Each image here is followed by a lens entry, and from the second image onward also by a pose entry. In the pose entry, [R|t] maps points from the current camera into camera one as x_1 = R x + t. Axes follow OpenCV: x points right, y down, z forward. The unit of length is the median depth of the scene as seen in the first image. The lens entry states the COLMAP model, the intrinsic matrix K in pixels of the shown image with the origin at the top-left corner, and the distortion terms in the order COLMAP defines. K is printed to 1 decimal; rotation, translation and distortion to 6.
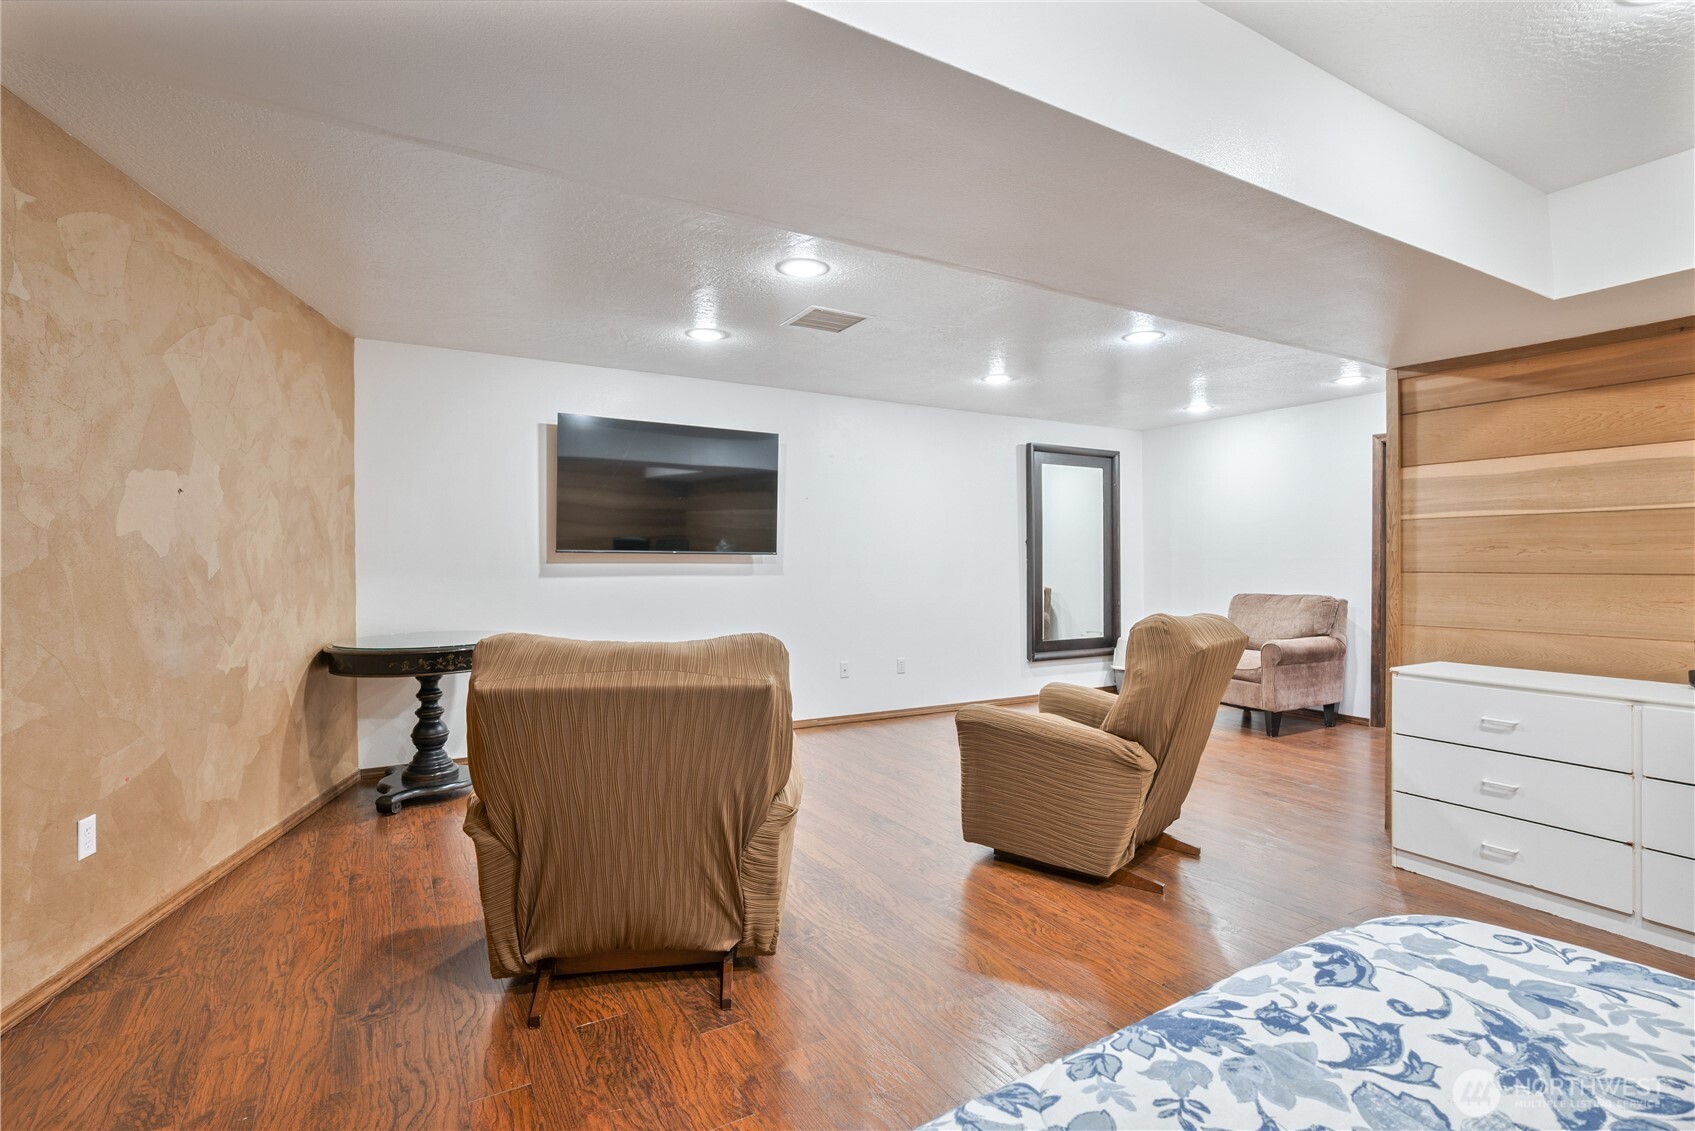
lens RADIAL K [[796.0, 0, 847.5], [0, 796.0, 565.5], [0, 0, 1]] dist [-0.000103, -0.000040]
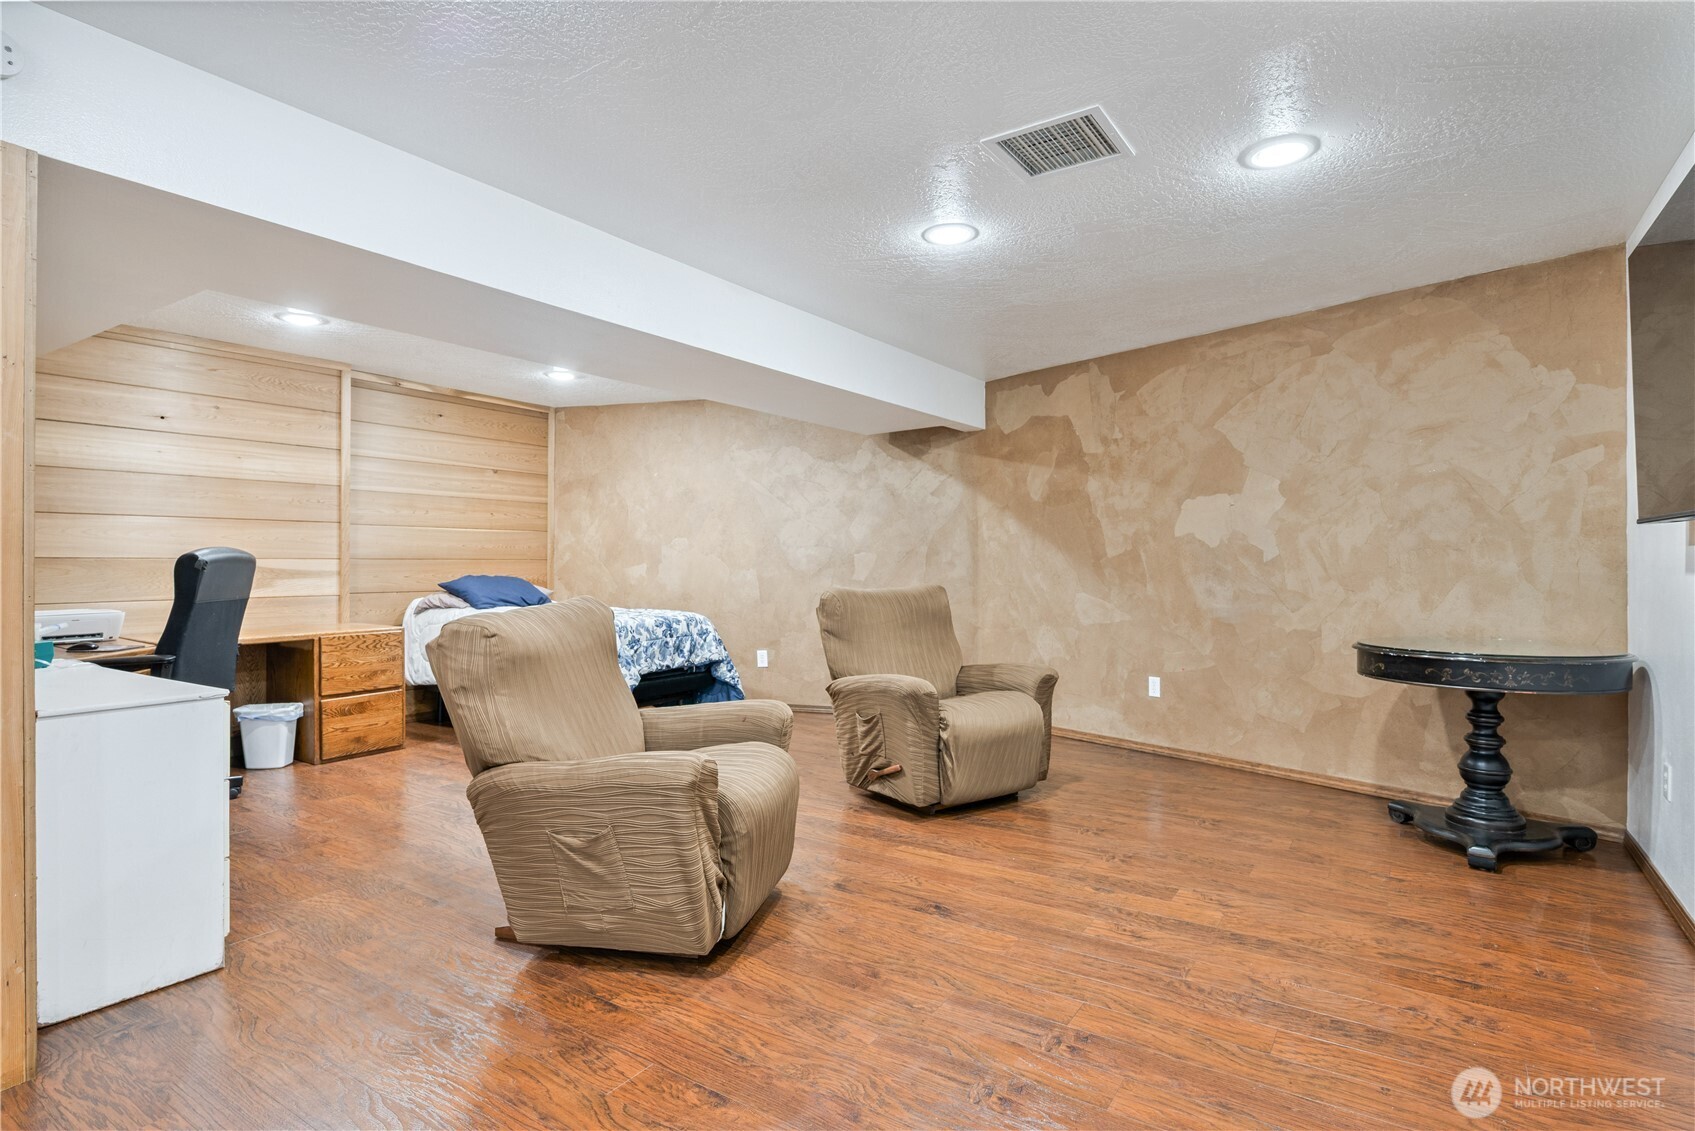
lens RADIAL K [[868.2, 0, 847.5], [0, 868.2, 565.5], [0, 0, 1]] dist [-0.000100, -0.000012]
pose [[-0.898622, 0.001717, -0.438721, 0.670435], [-0.003093, 0.999943, 0.010248, 0.012196], [0.438714, 0.010566, -0.898565, 2.483214]]
